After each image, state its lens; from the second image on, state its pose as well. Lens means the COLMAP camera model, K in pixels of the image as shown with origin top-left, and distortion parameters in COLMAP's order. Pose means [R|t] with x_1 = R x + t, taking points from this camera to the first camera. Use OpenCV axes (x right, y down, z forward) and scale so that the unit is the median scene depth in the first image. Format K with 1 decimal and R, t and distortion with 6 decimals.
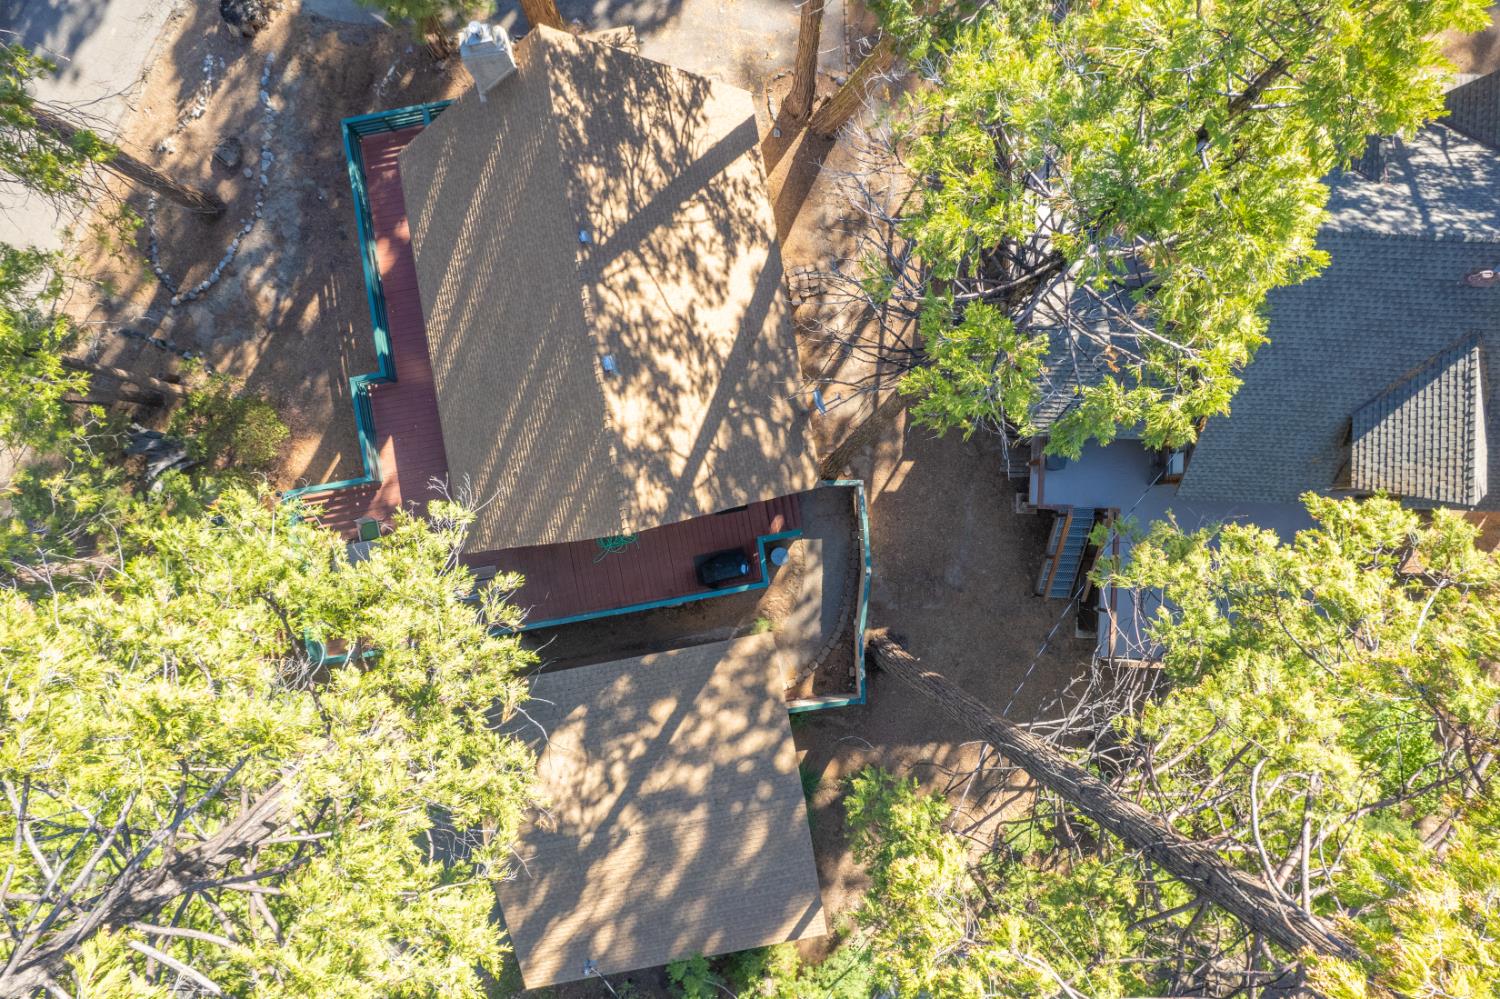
lens RADIAL K [[951.1, 0, 735.2], [0, 951.1, 533.7], [0, 0, 1]] dist [-0.075730, 0.056575]
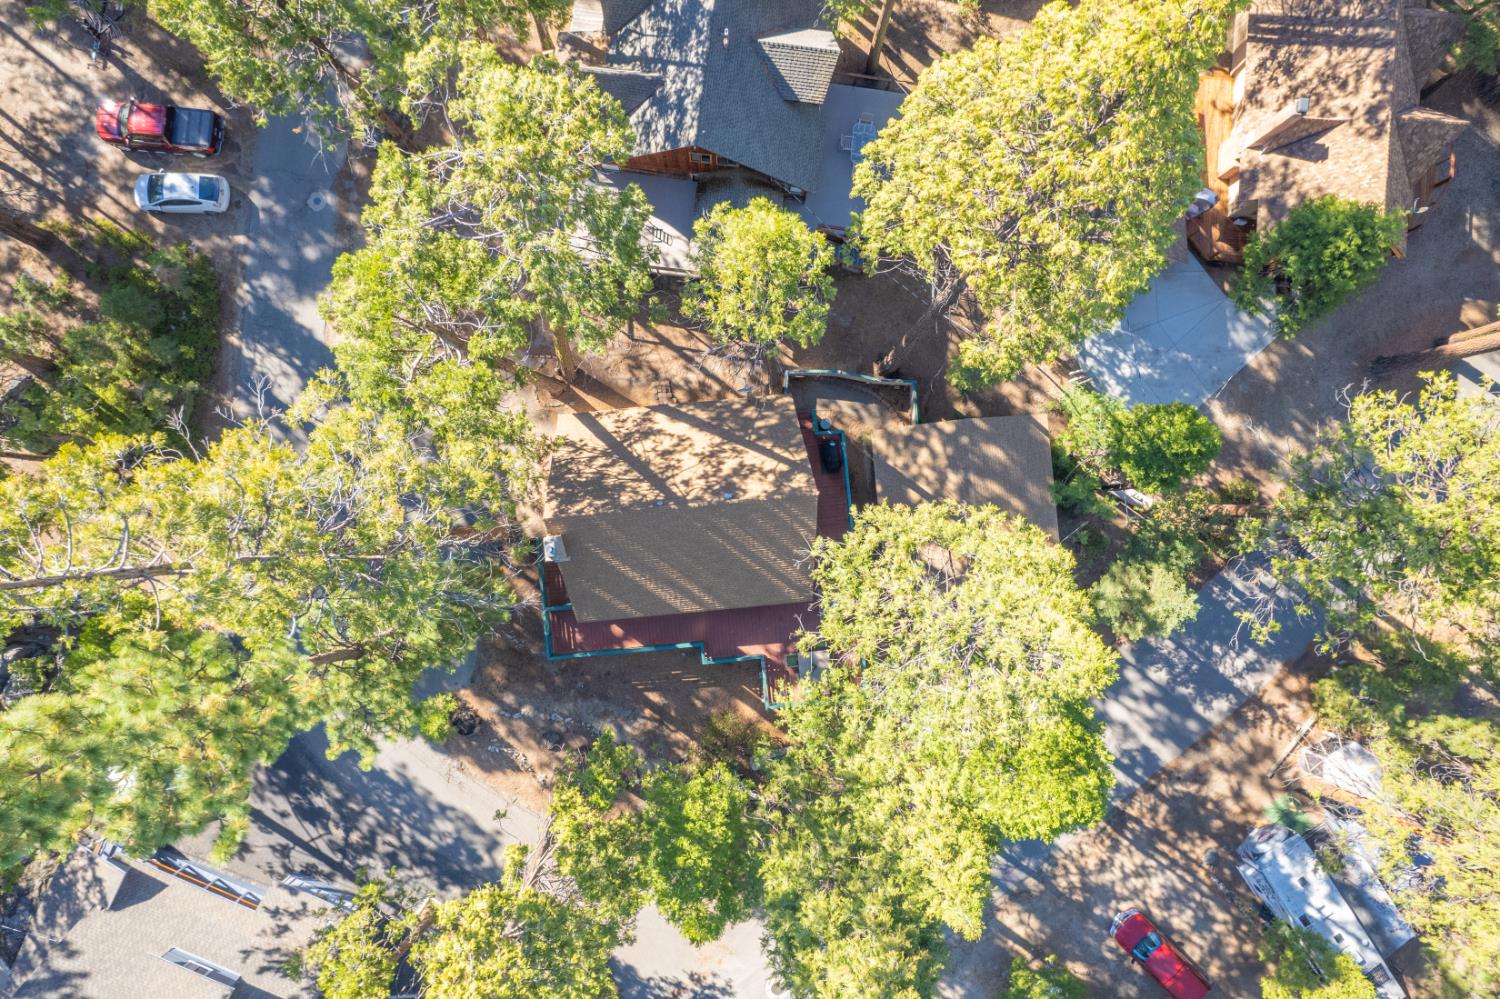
lens RADIAL K [[926.7, 0, 750.0], [0, 926.7, 499.5], [0, 0, 1]] dist [-0.032621, -0.000342]
pose [[0.084887, -0.996341, 0.009908, -0.136843], [0.996390, 0.084894, 0.000252, -0.122443], [-0.001092, 0.009851, 0.999951, -0.755007]]
